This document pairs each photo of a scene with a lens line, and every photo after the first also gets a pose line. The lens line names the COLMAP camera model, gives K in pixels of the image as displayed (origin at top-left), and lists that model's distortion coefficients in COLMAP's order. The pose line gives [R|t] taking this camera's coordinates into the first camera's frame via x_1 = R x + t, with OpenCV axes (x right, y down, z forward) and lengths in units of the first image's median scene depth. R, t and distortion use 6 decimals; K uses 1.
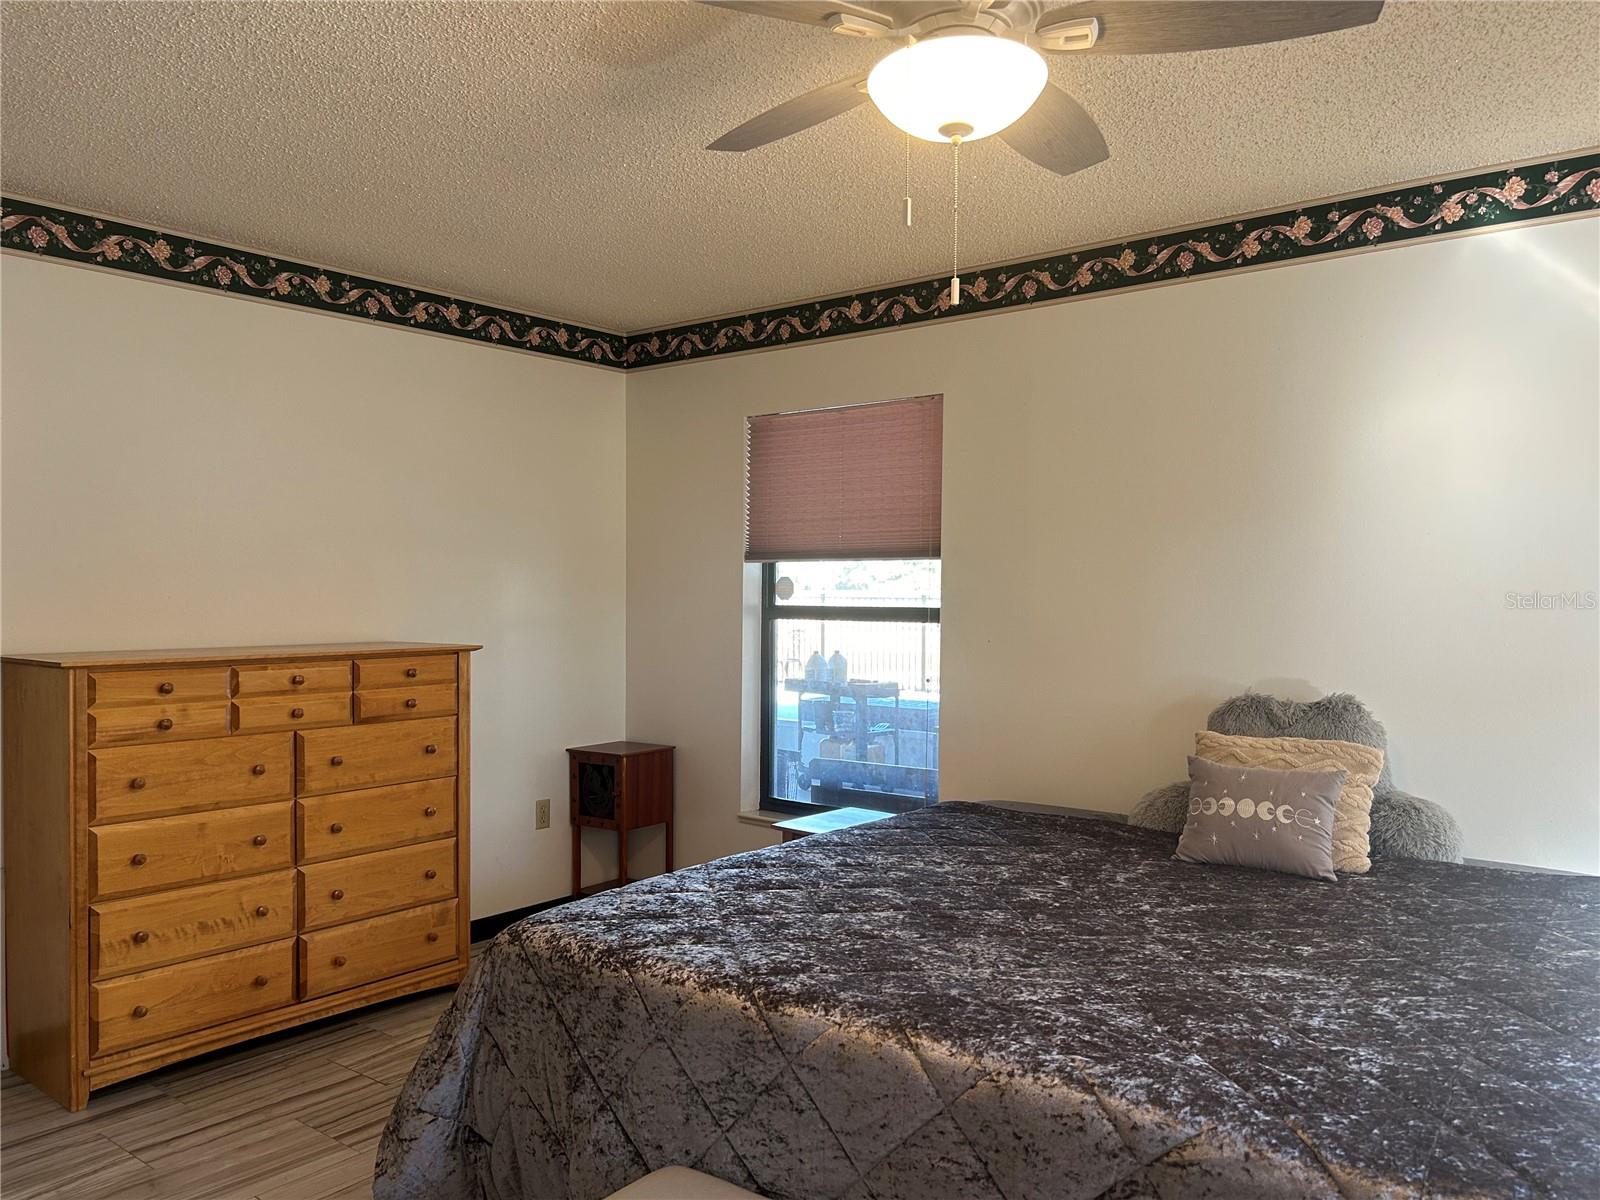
lens RADIAL K [[1205.2, 0, 799.3], [0, 1205.2, 593.1], [0, 0, 1]] dist [0.060305, -0.081171]
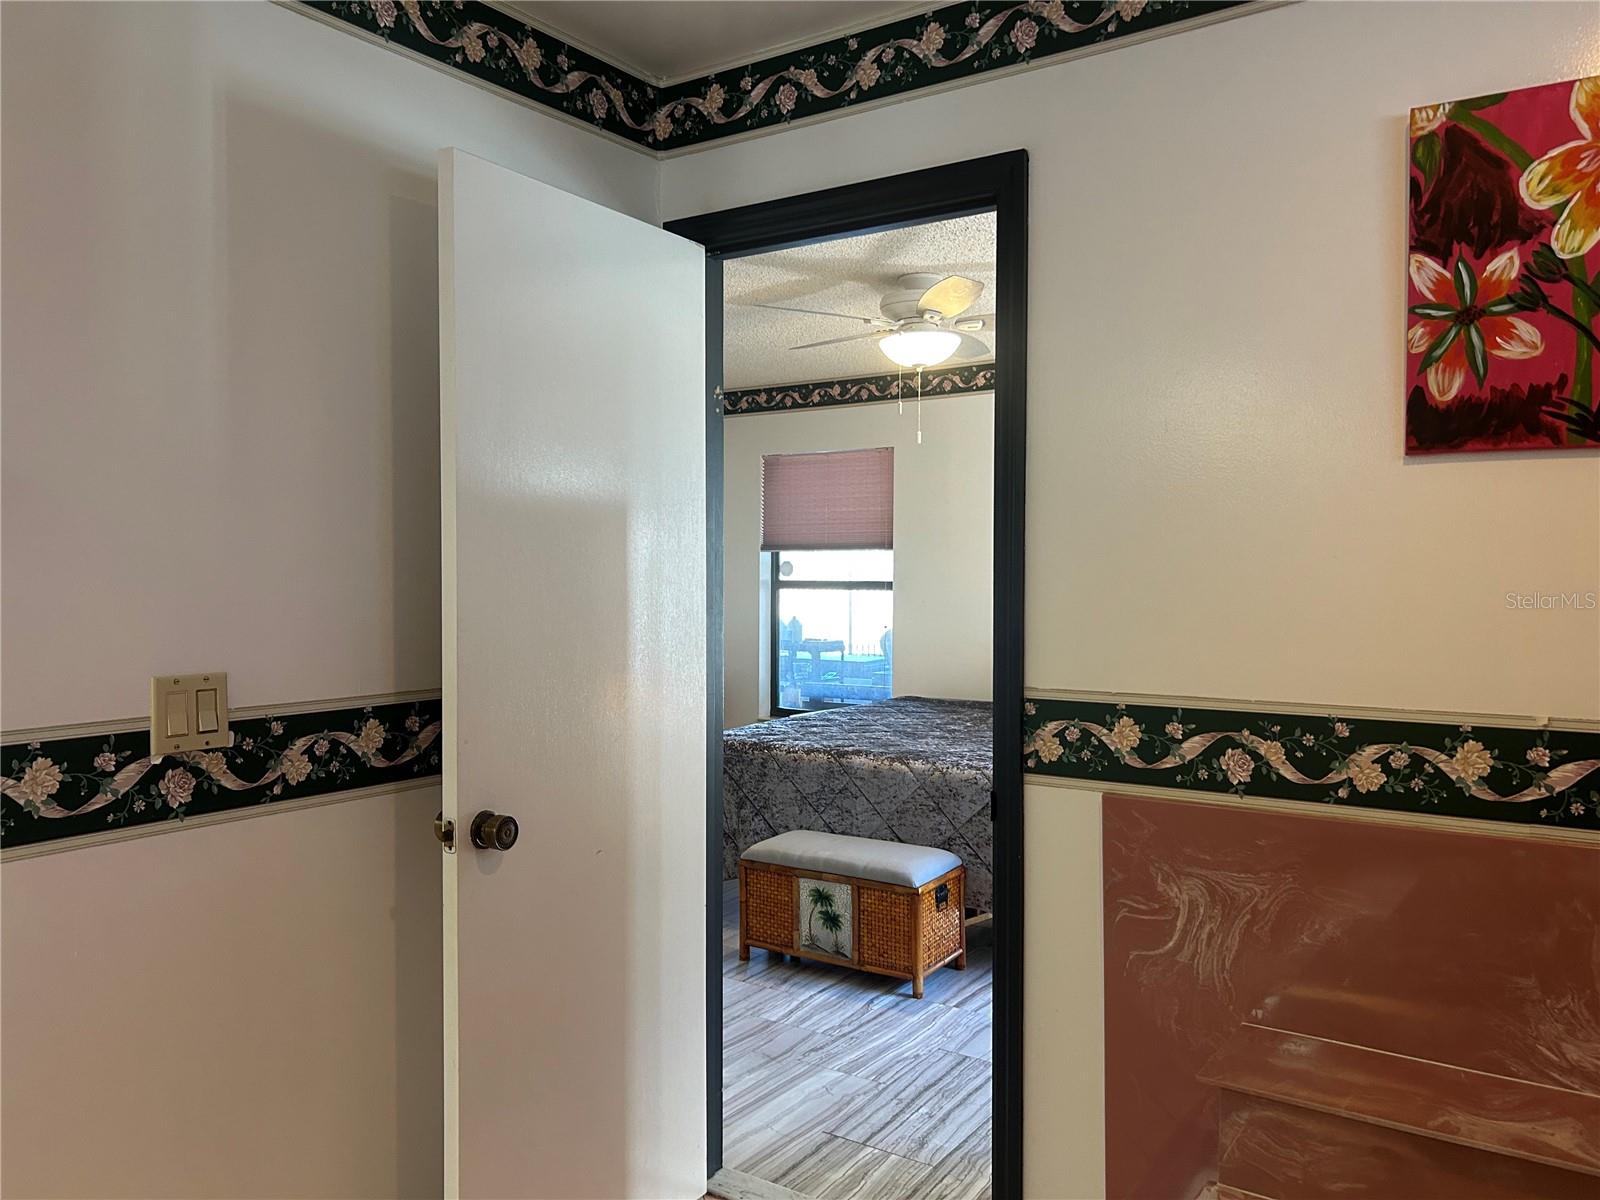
lens RADIAL K [[1205.2, 0, 799.3], [0, 1205.2, 593.1], [0, 0, 1]] dist [0.060305, -0.081171]
pose [[0.997057, -0.007528, 0.076292, -0.126036], [0.006064, 0.999793, 0.019398, -0.003255], [-0.076423, -0.018879, 0.996897, -0.573326]]
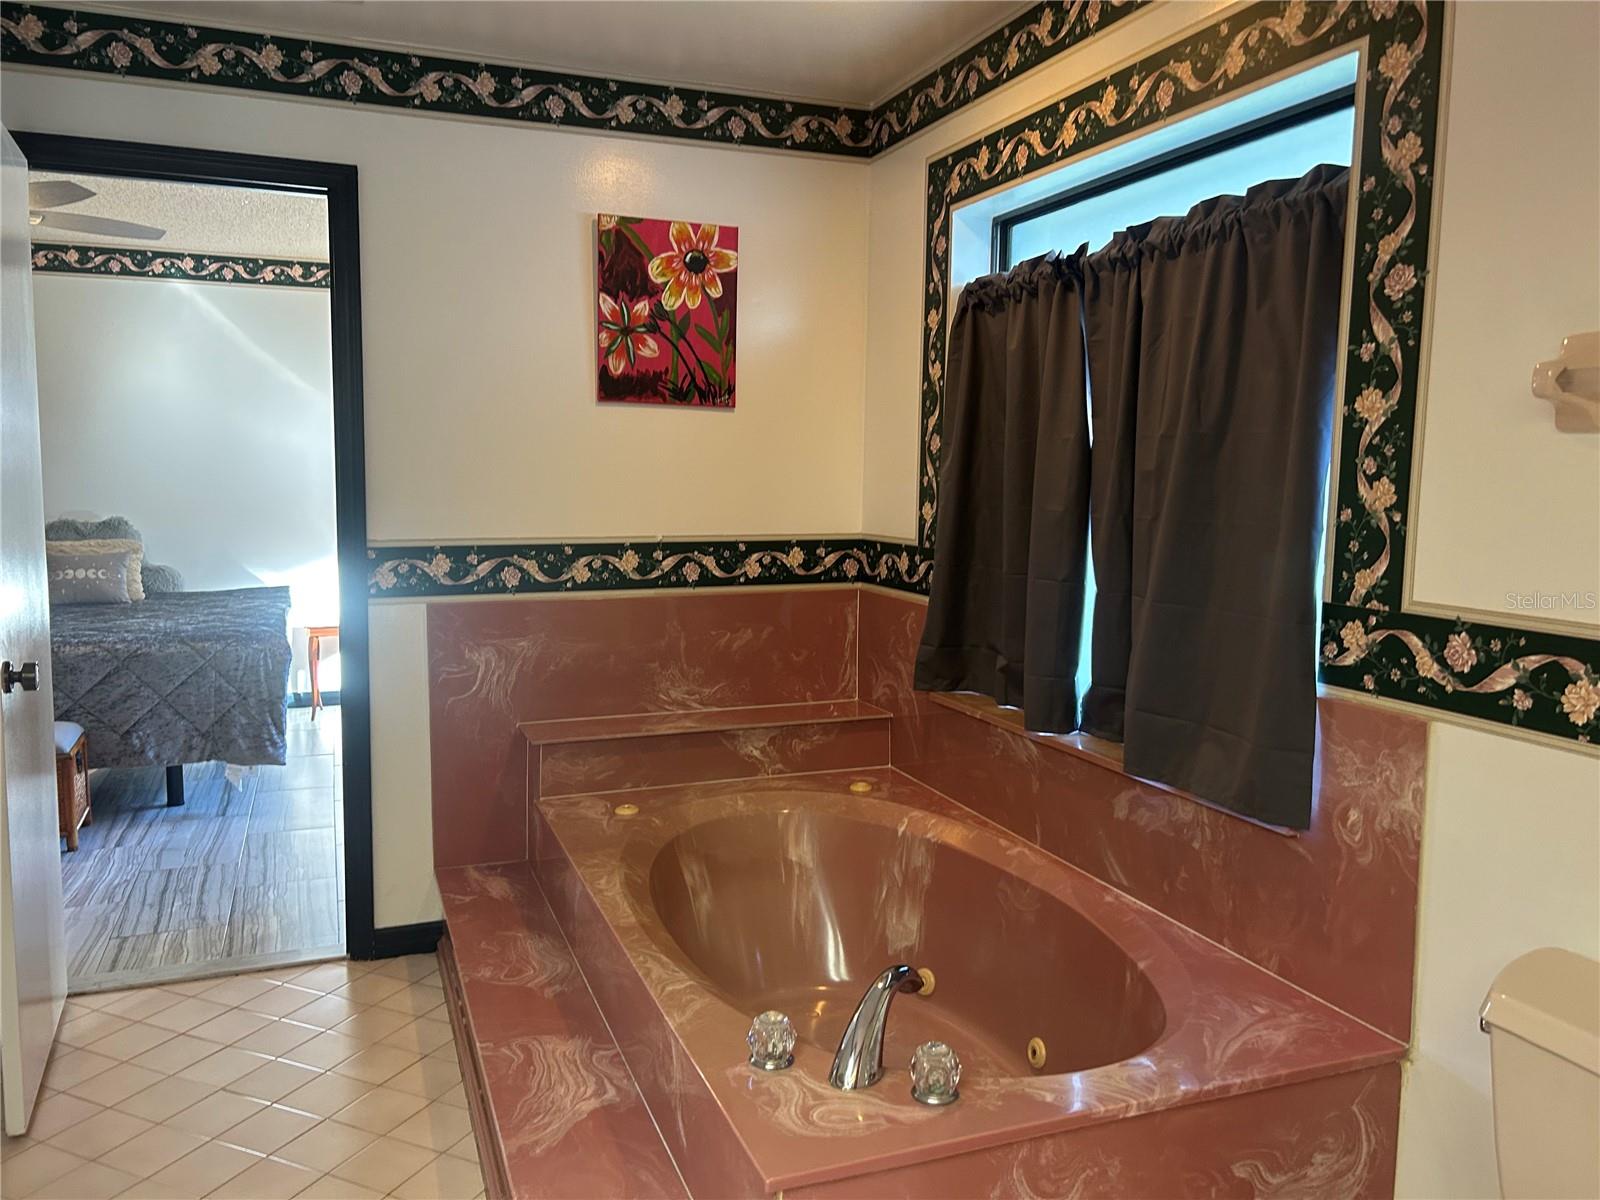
lens RADIAL K [[1205.2, 0, 799.3], [0, 1205.2, 593.1], [0, 0, 1]] dist [0.060305, -0.081171]
pose [[0.496414, -0.084959, 0.863918, -0.528351], [-0.005035, 0.994901, 0.100733, 0.003234], [-0.868071, -0.054355, 0.493455, -0.682129]]
